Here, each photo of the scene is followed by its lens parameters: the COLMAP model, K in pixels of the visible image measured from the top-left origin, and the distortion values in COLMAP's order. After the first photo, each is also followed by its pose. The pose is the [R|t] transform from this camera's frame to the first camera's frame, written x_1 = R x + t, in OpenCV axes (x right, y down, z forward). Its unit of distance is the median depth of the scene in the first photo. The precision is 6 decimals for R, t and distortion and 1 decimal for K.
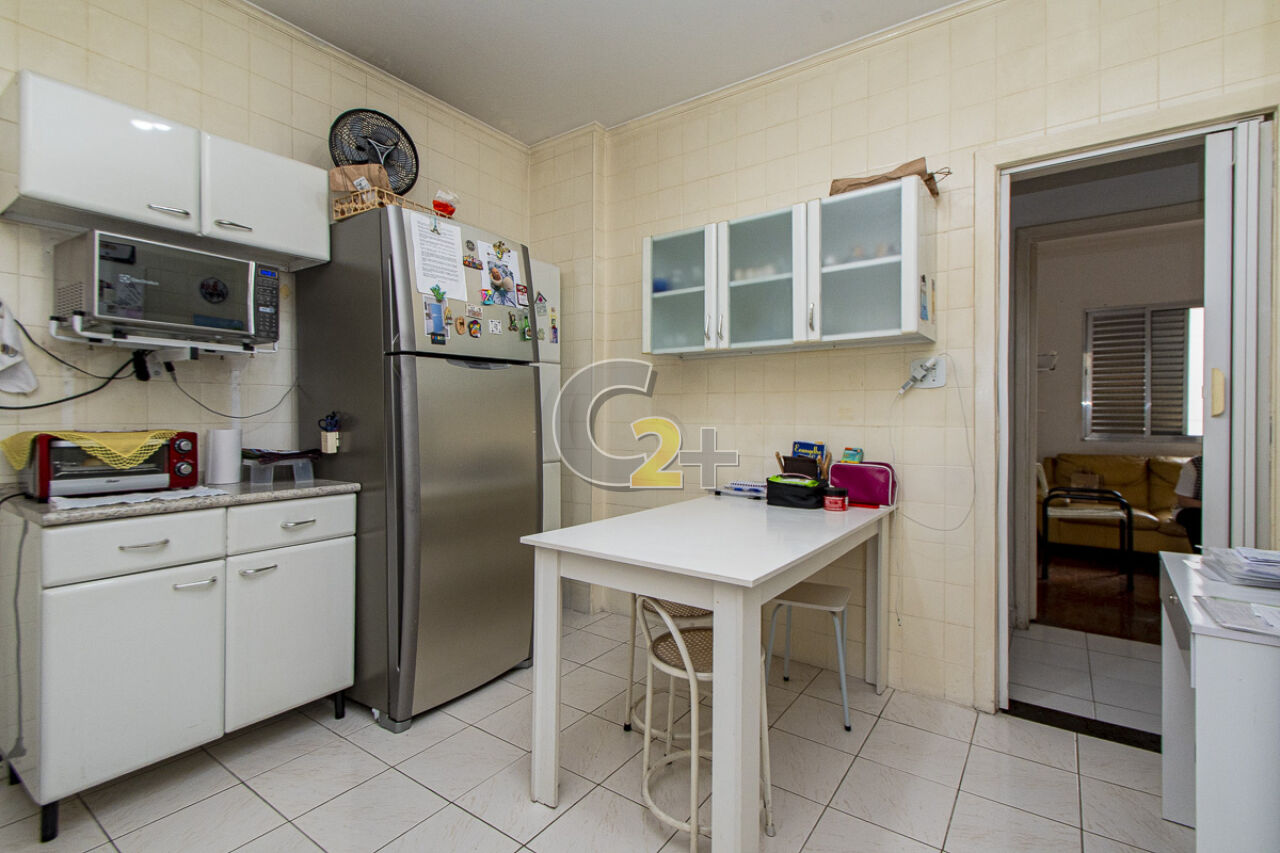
lens RADIAL K [[564.9, 0, 640.0], [0, 564.9, 426.5], [0, 0, 1]] dist [0.001347, 0.000251]
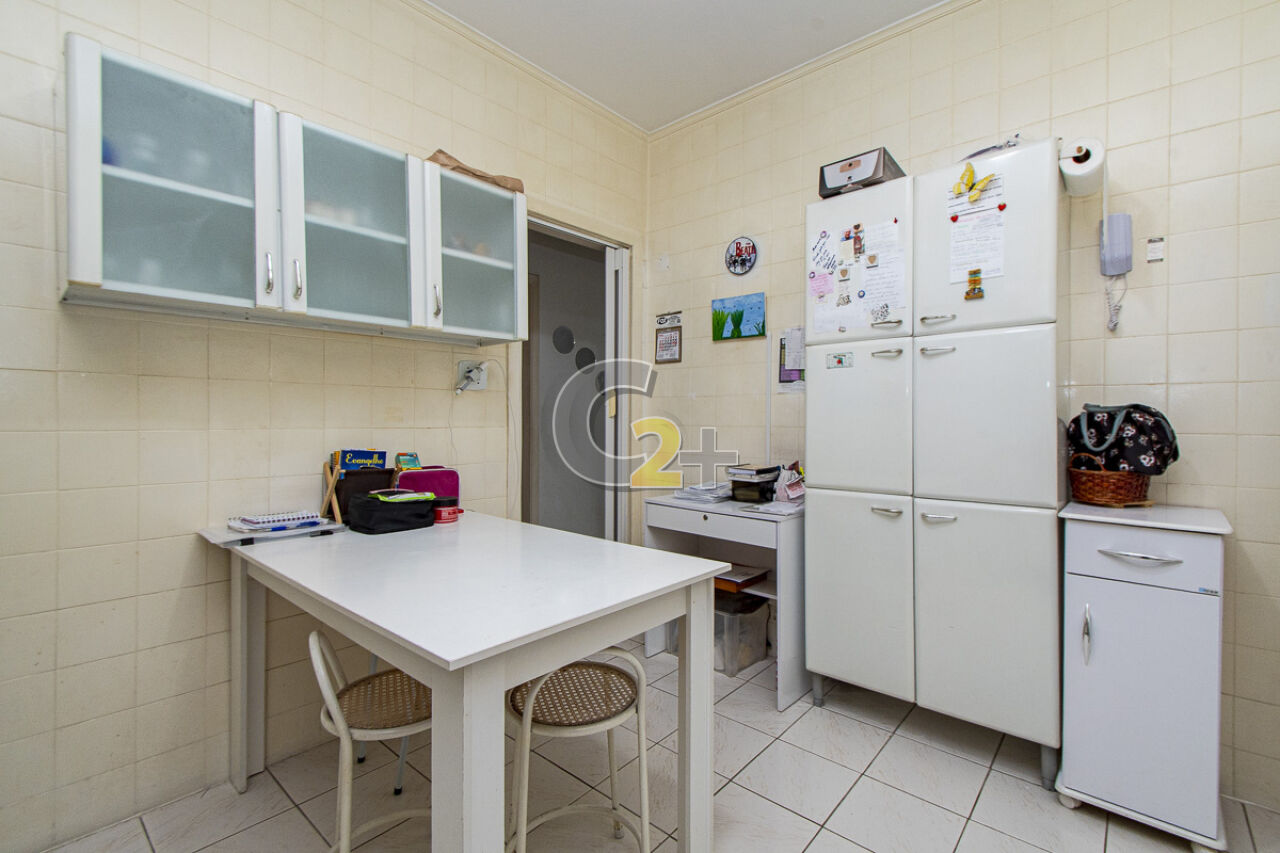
lens RADIAL K [[564.9, 0, 640.0], [0, 564.9, 426.5], [0, 0, 1]] dist [0.001347, 0.000251]
pose [[0.087582, -0.014146, 0.996057, -0.468258], [0.018154, 0.999756, 0.012603, -0.007908], [-0.995992, 0.016978, 0.087817, 0.556545]]
